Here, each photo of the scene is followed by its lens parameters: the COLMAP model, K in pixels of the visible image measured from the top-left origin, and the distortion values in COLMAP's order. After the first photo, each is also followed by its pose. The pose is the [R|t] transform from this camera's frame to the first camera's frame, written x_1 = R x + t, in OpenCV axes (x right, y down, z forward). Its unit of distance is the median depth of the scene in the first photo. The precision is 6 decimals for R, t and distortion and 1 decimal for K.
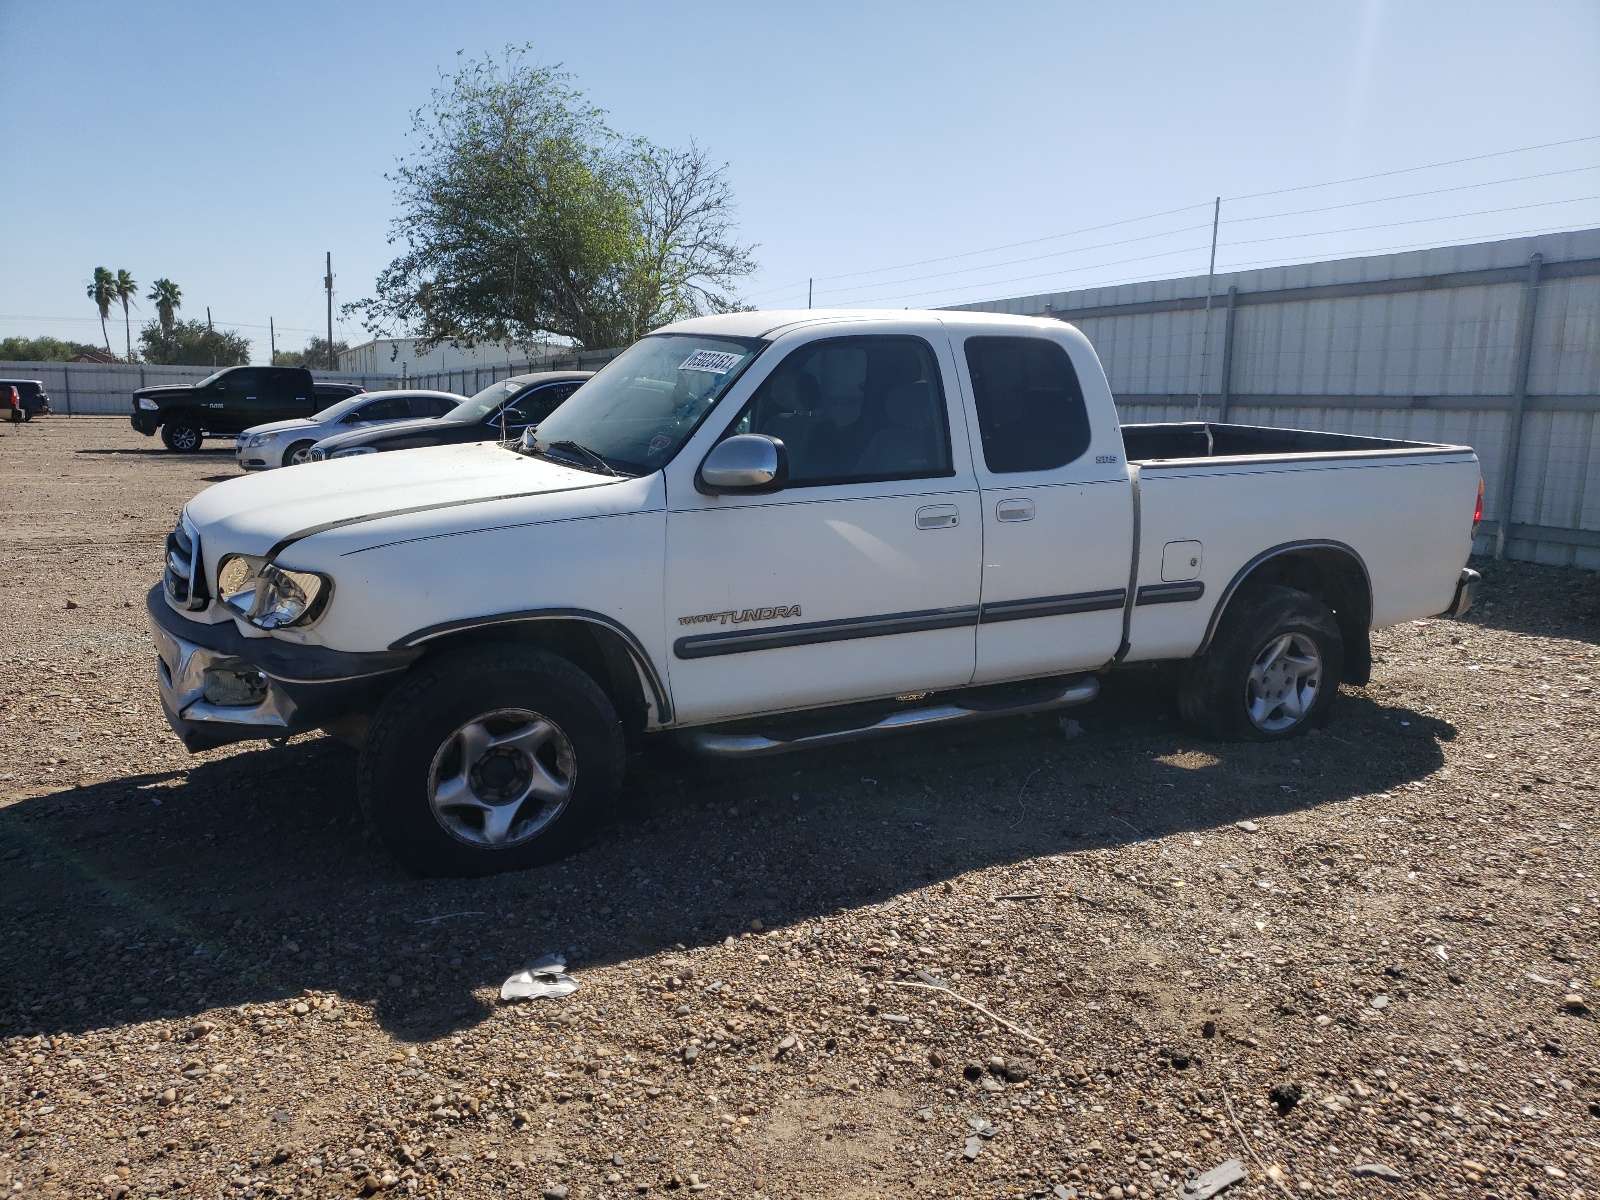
lens RADIAL K [[1240.0, 0, 793.4], [0, 1240.0, 593.2], [0, 0, 1]] dist [0.054197, -0.111683]
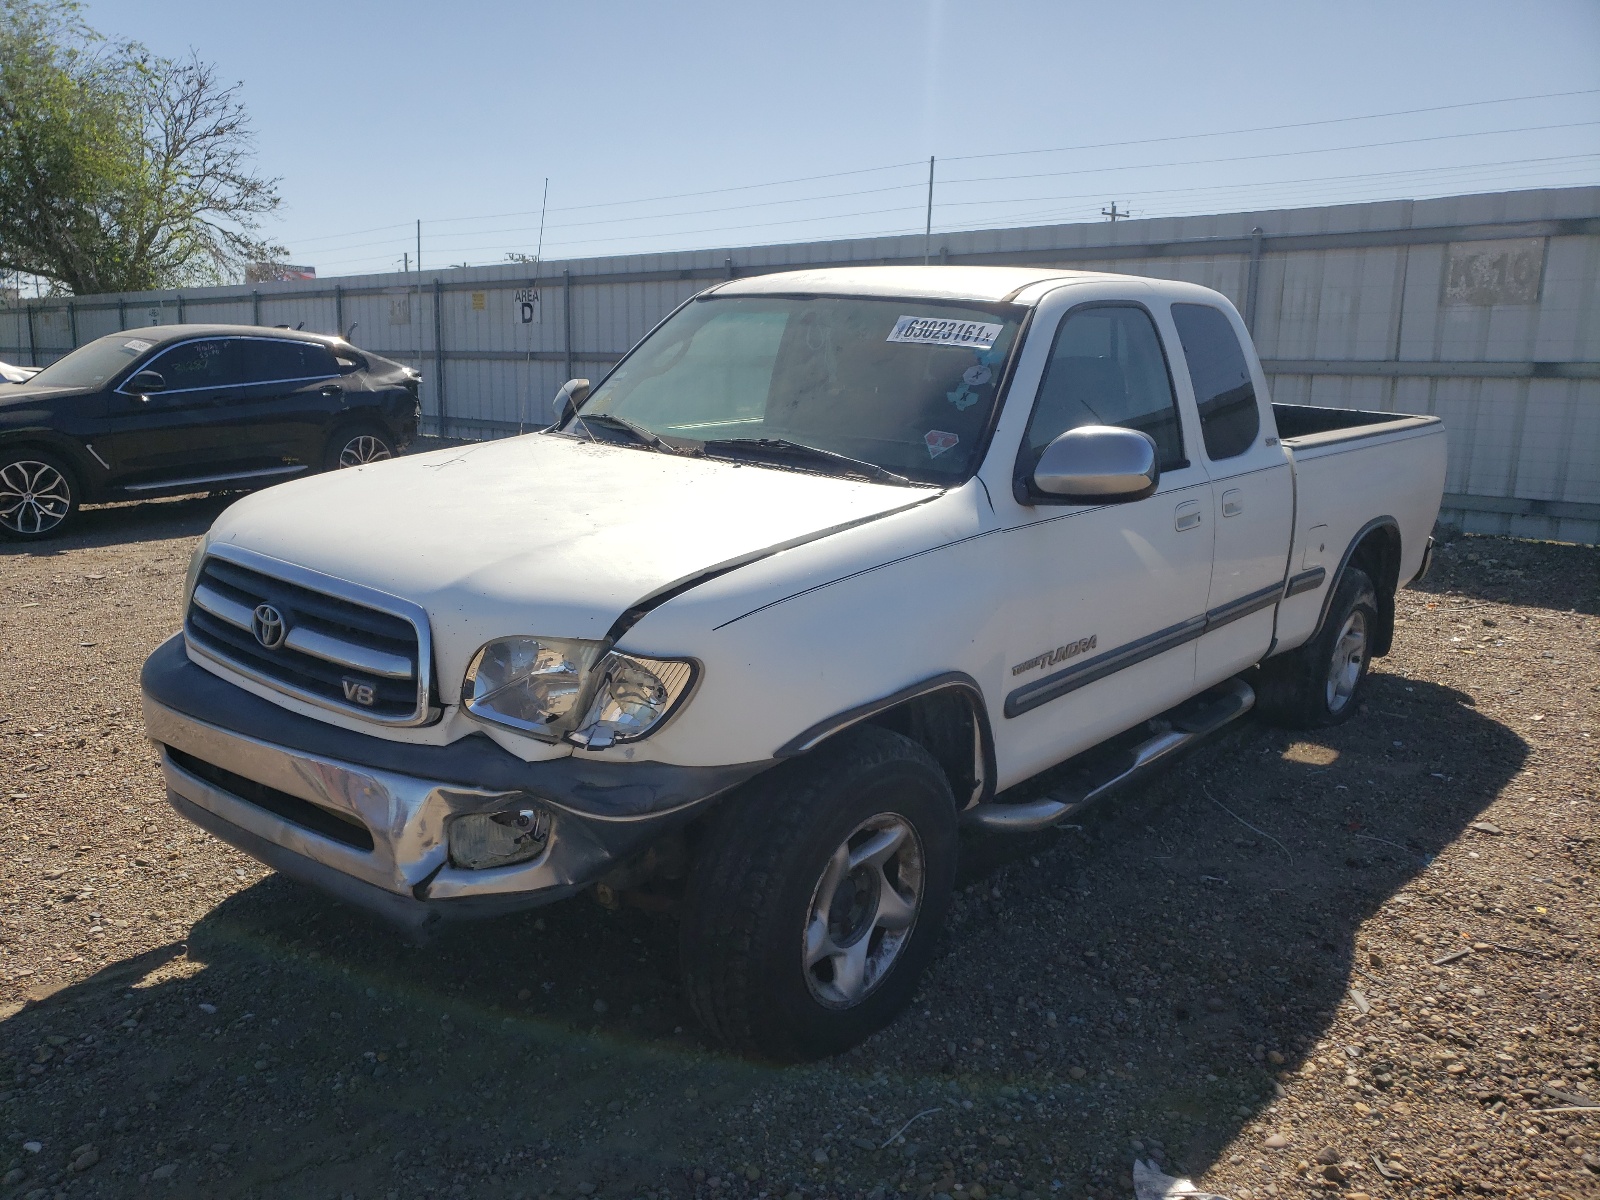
lens RADIAL K [[1254.3, 0, 800.0], [0, 1254.3, 600.0], [0, 0, 1]] dist [0.020783, -0.001316]
pose [[0.930580, -0.066803, 0.359943, -0.468796], [0.052818, 0.997423, 0.048560, -0.063181], [-0.362259, -0.026177, 0.931710, 0.298776]]
